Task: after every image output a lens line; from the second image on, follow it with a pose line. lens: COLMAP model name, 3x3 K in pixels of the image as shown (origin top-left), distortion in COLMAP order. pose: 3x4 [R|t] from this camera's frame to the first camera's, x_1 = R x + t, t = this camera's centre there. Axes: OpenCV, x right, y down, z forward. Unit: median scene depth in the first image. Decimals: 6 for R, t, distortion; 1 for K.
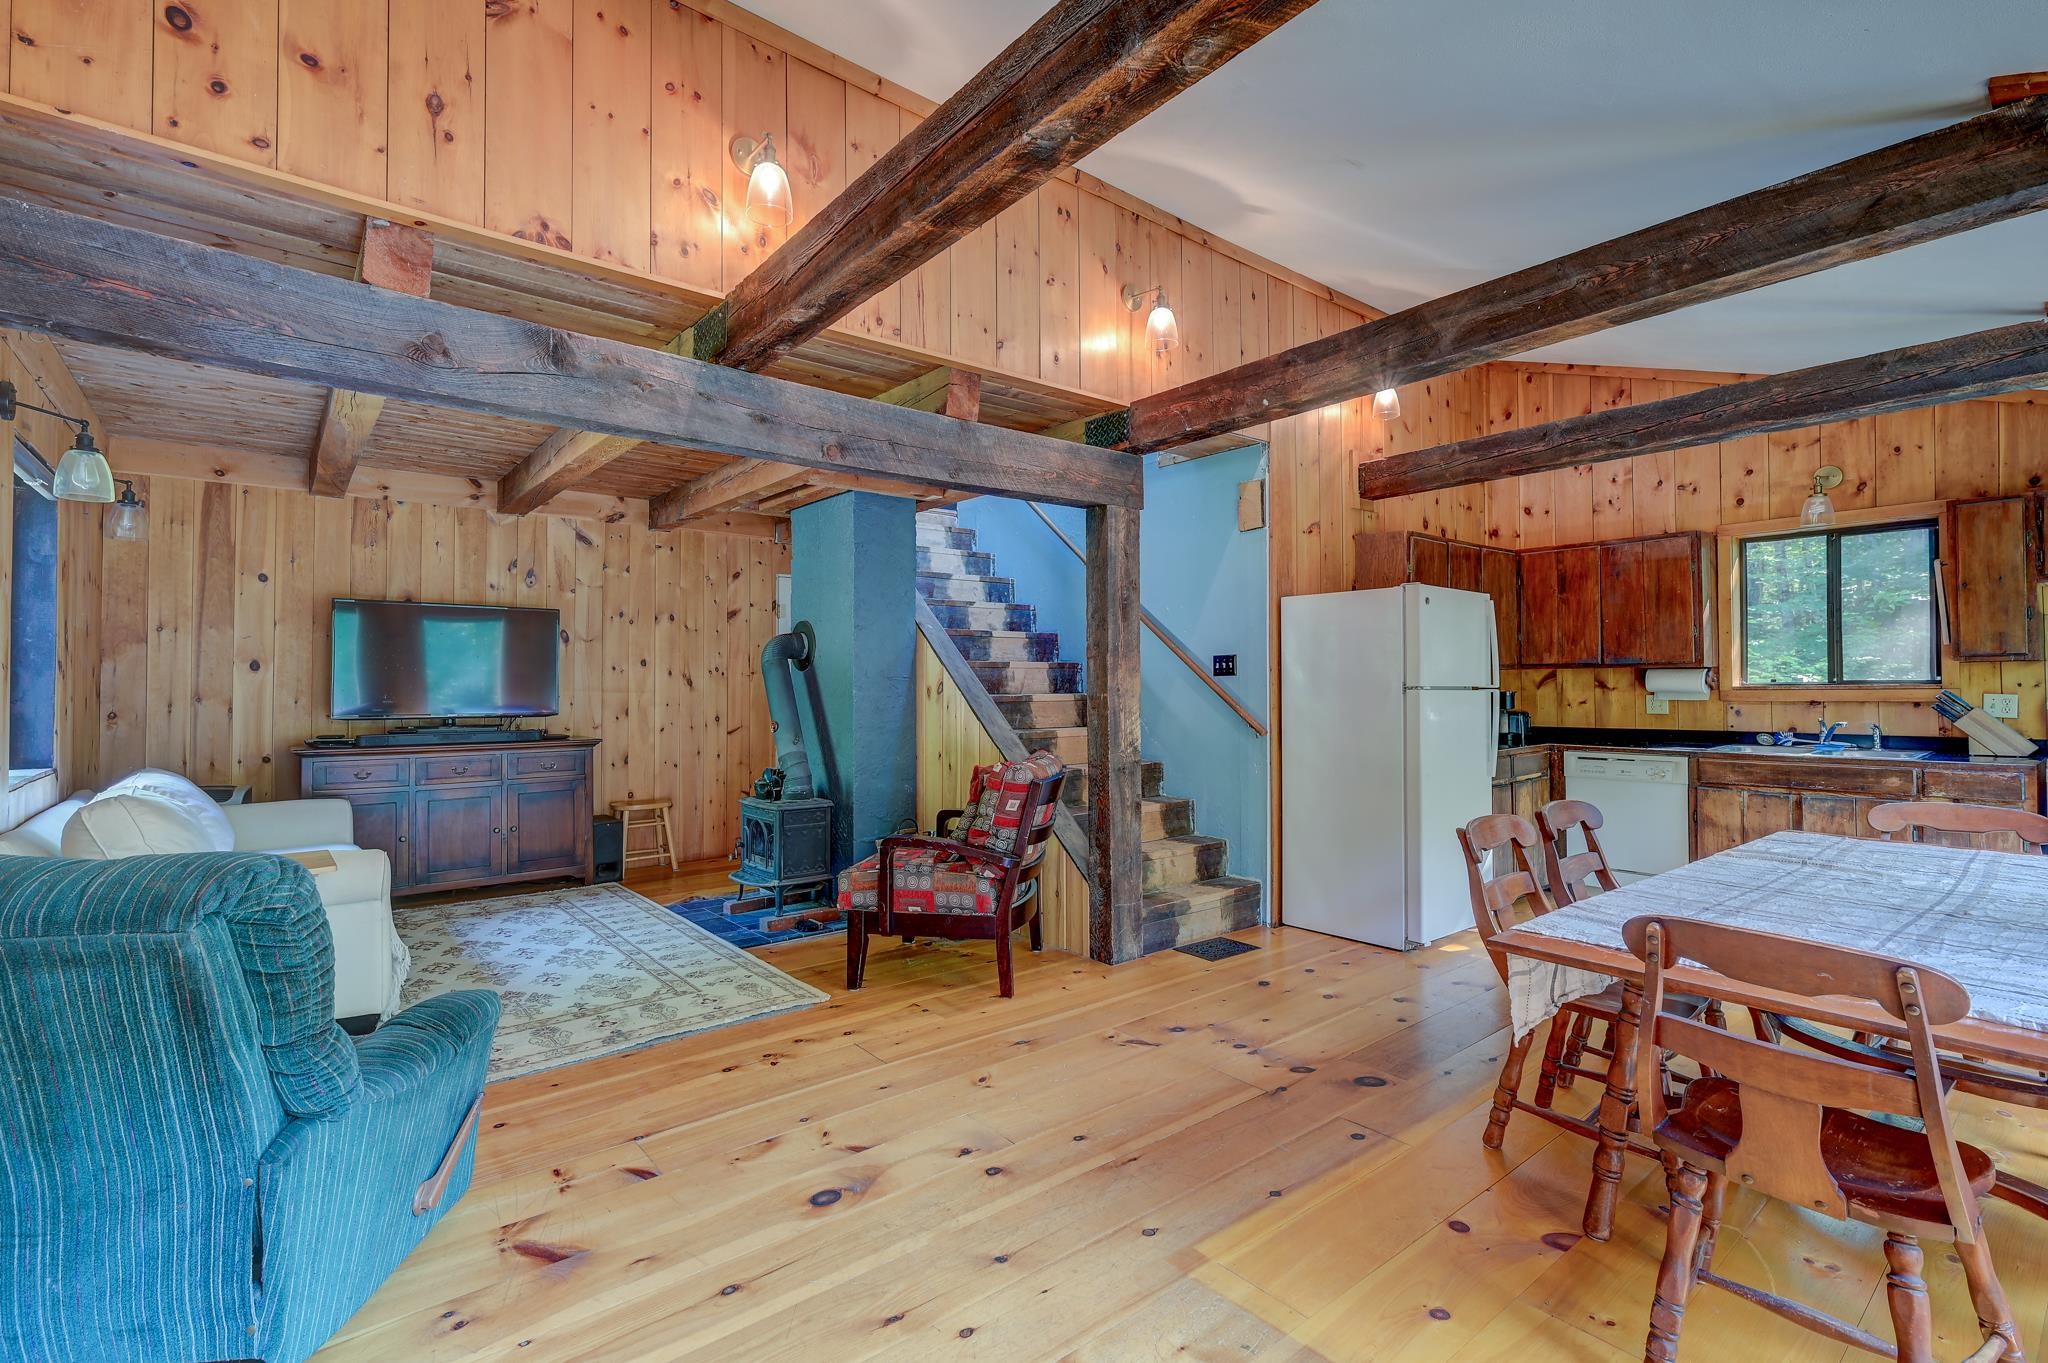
lens RADIAL K [[920.3, 0, 1028.4], [0, 920.3, 673.0], [0, 0, 1]] dist [-0.002129, 0.000955]
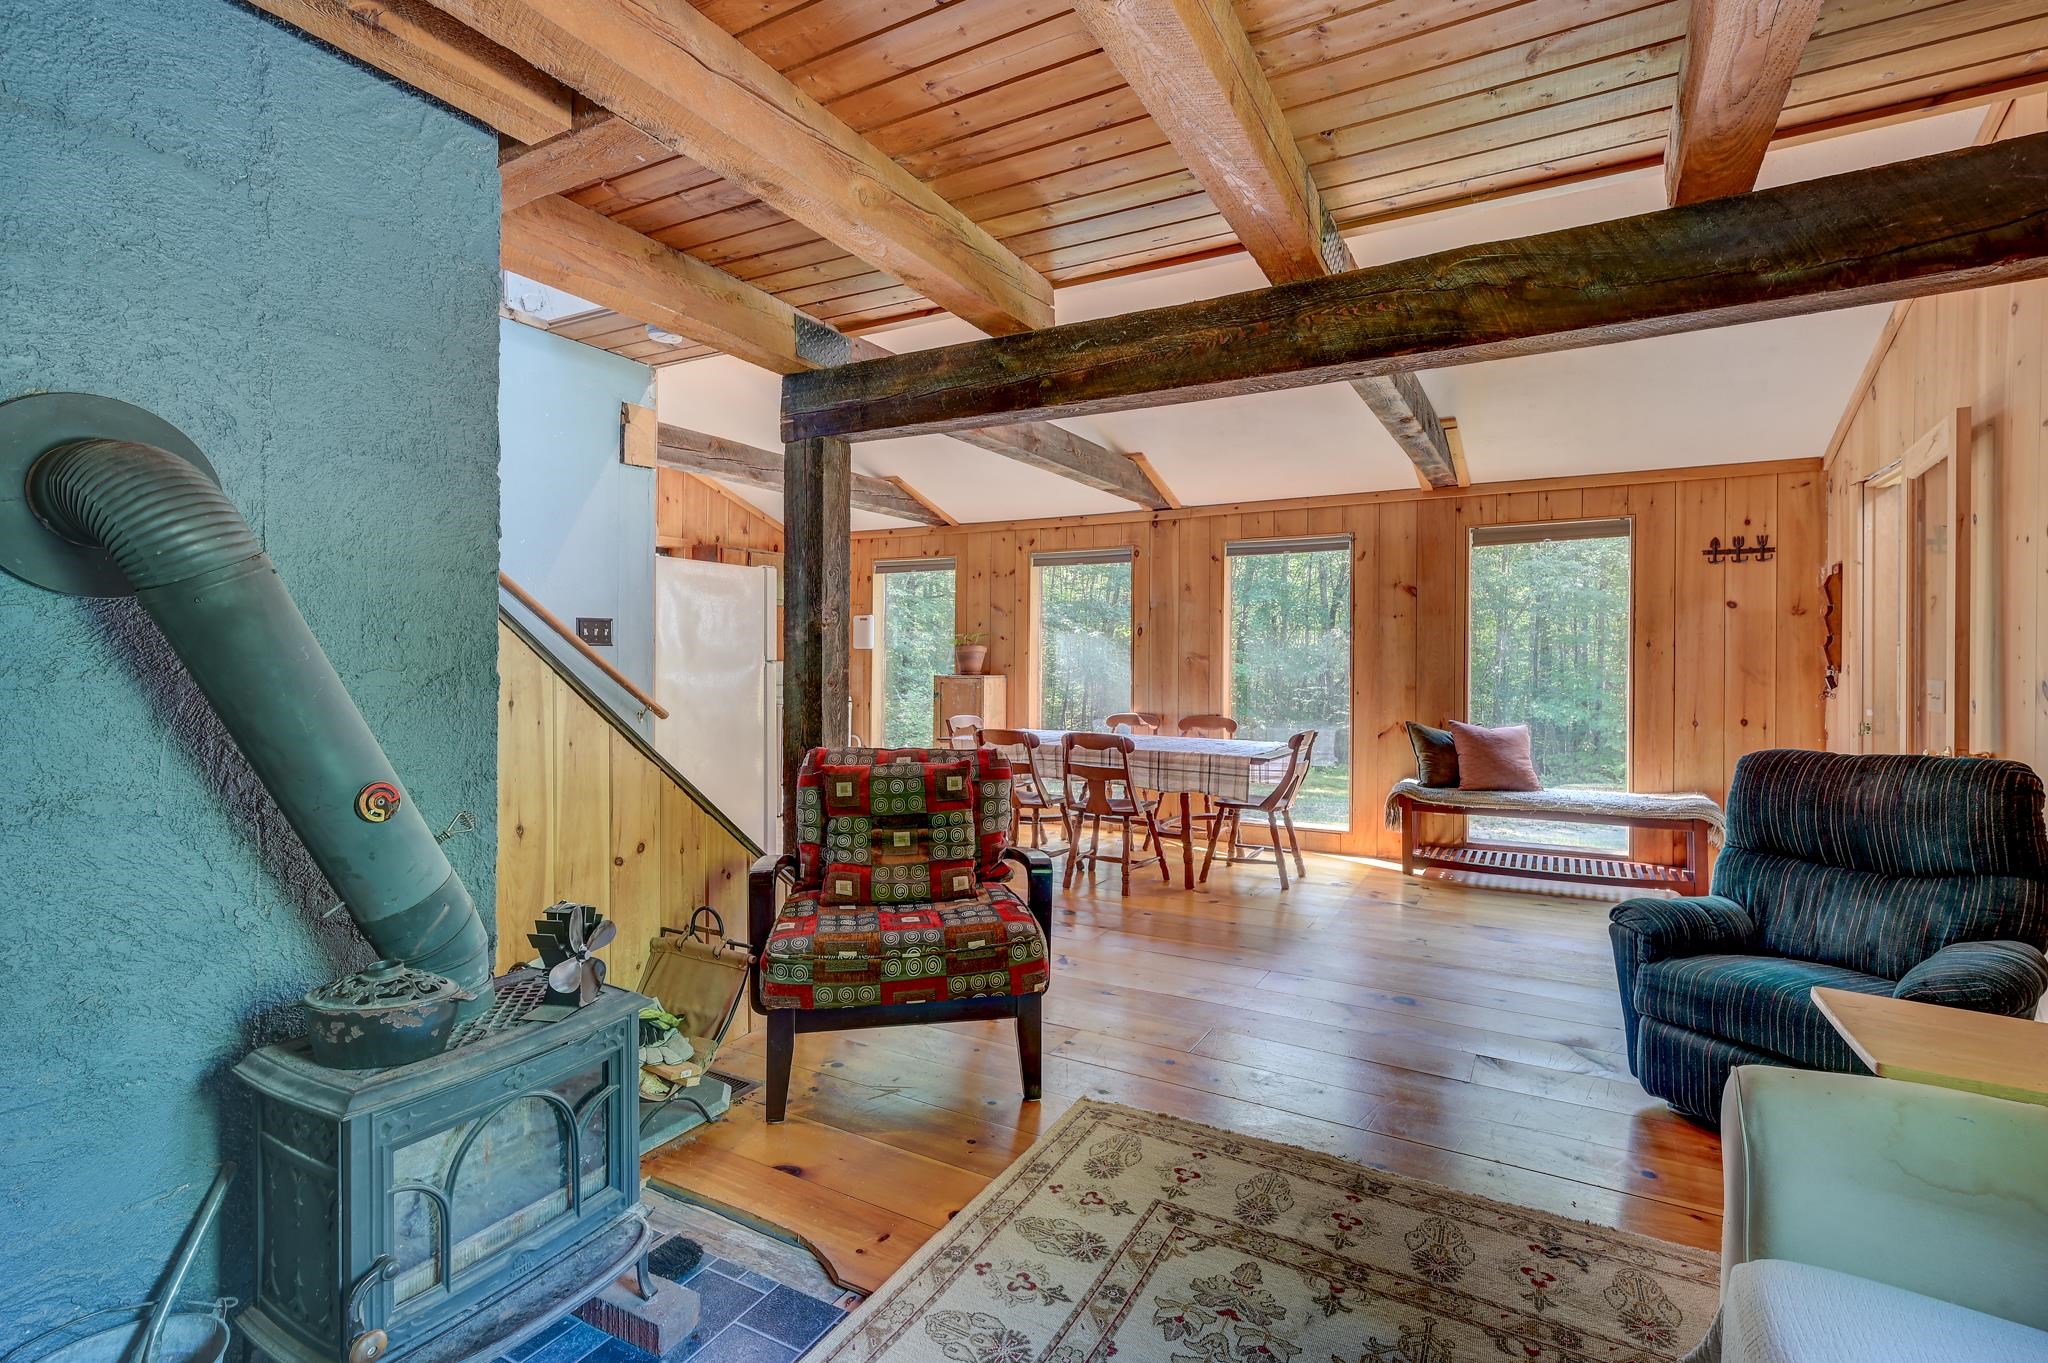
lens RADIAL K [[920.3, 0, 1050.2], [0, 920.3, 656.3], [0, 0, 1]] dist [-0.002129, 0.000955]
pose [[-0.364603, 0.003065, 0.931158, -0.638887], [-0.017802, 0.999789, -0.010261, 0.013329], [-0.930993, -0.020318, -0.364471, 0.946539]]
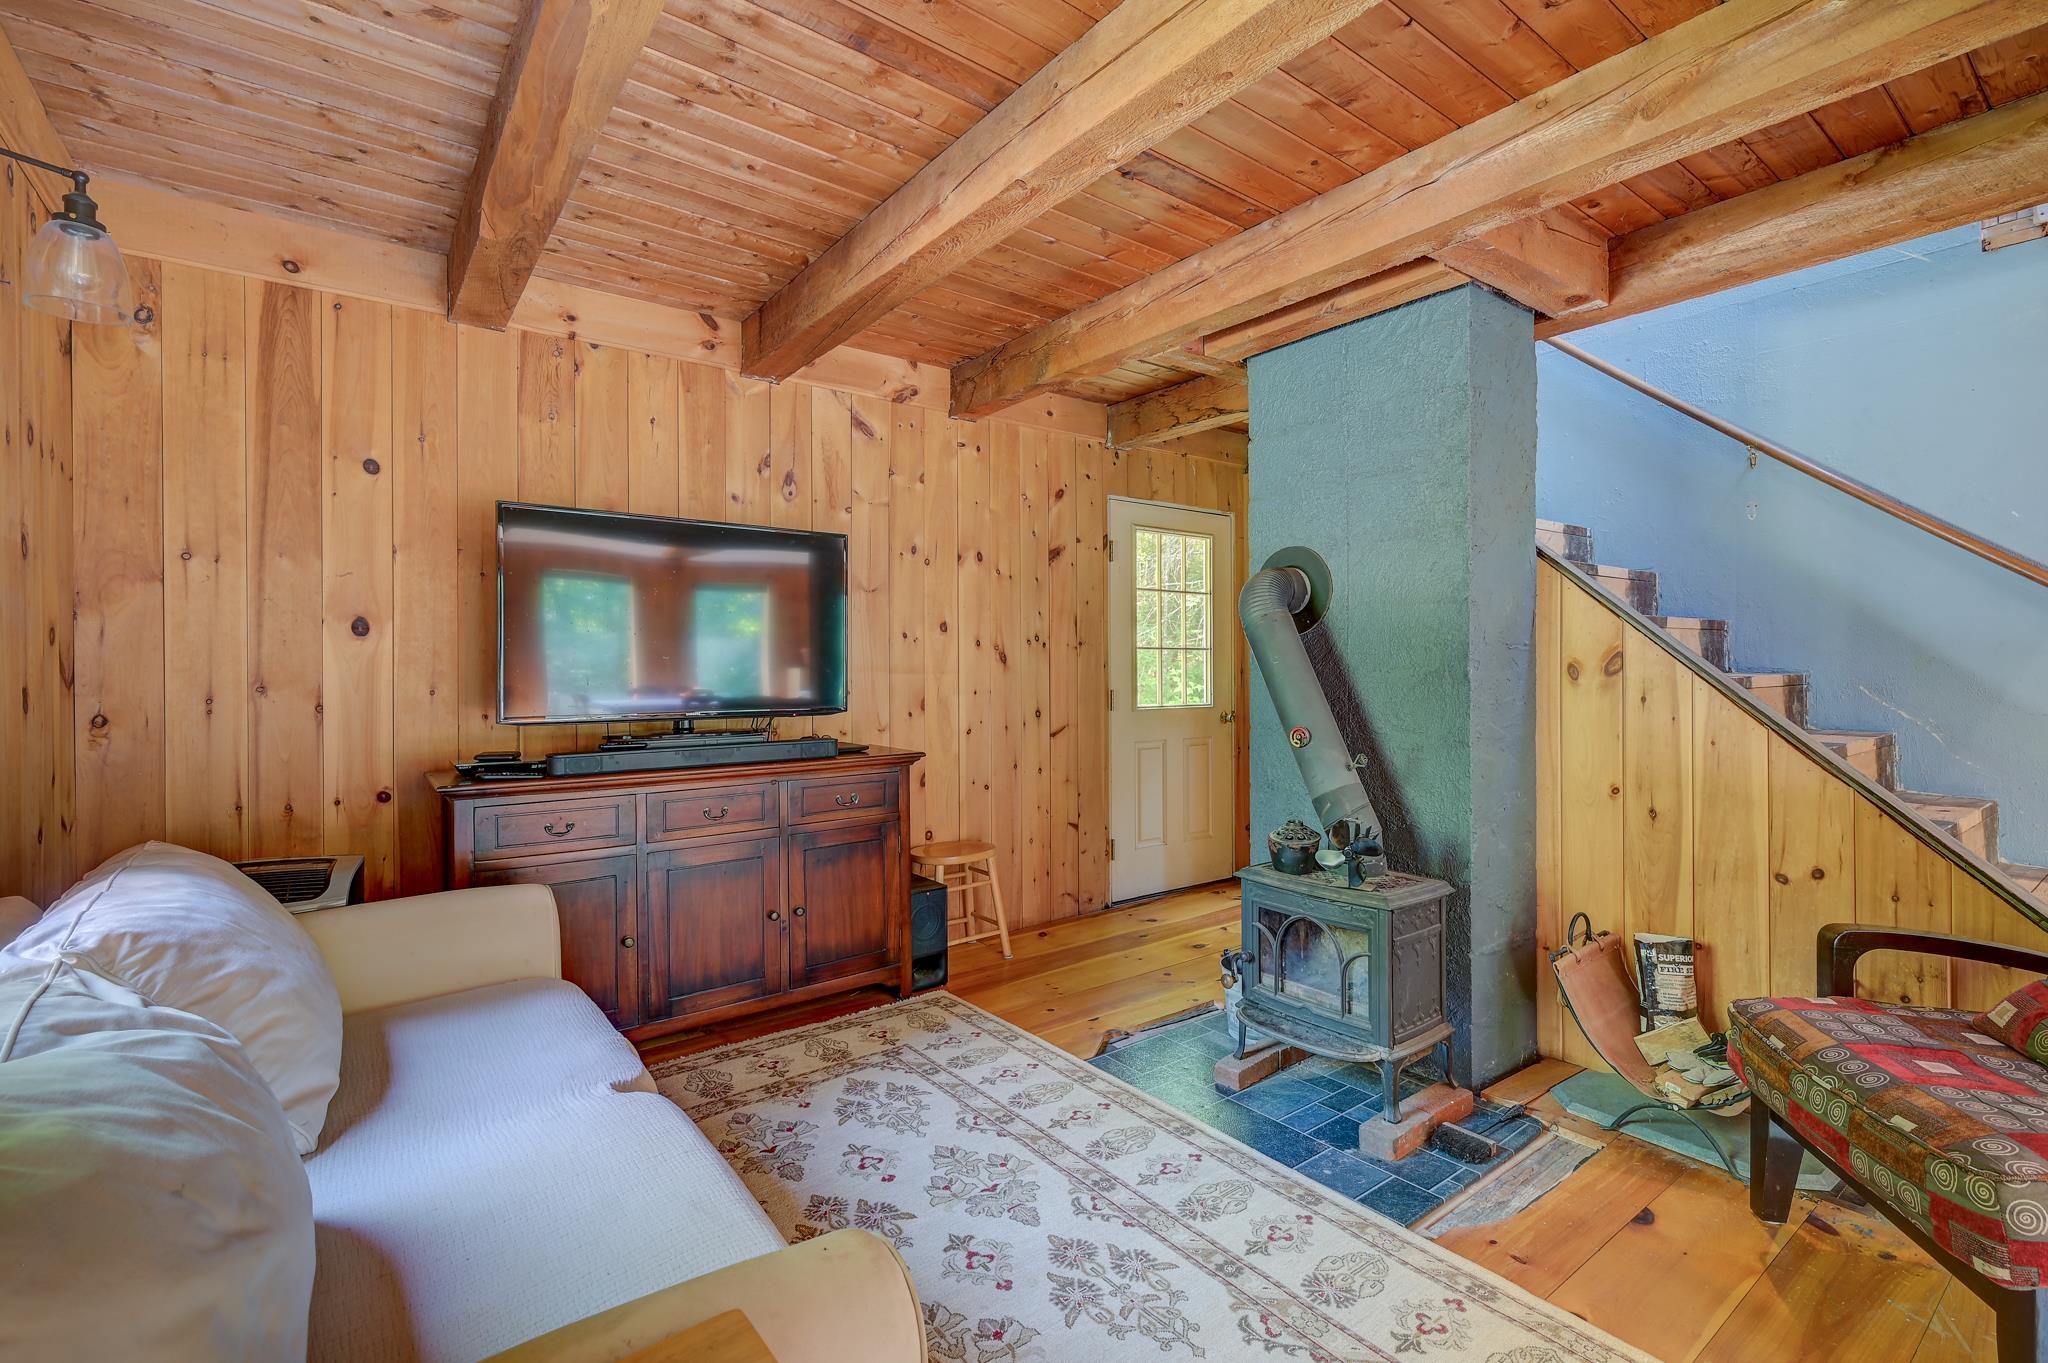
lens RADIAL K [[920.3, 0, 1046.2], [0, 920.3, 672.3], [0, 0, 1]] dist [-0.002129, 0.000955]
pose [[0.999218, -0.002944, -0.039441, -0.421333], [0.003764, 0.999778, 0.020733, 0.009664], [0.039371, -0.020865, 0.999007, 0.479284]]
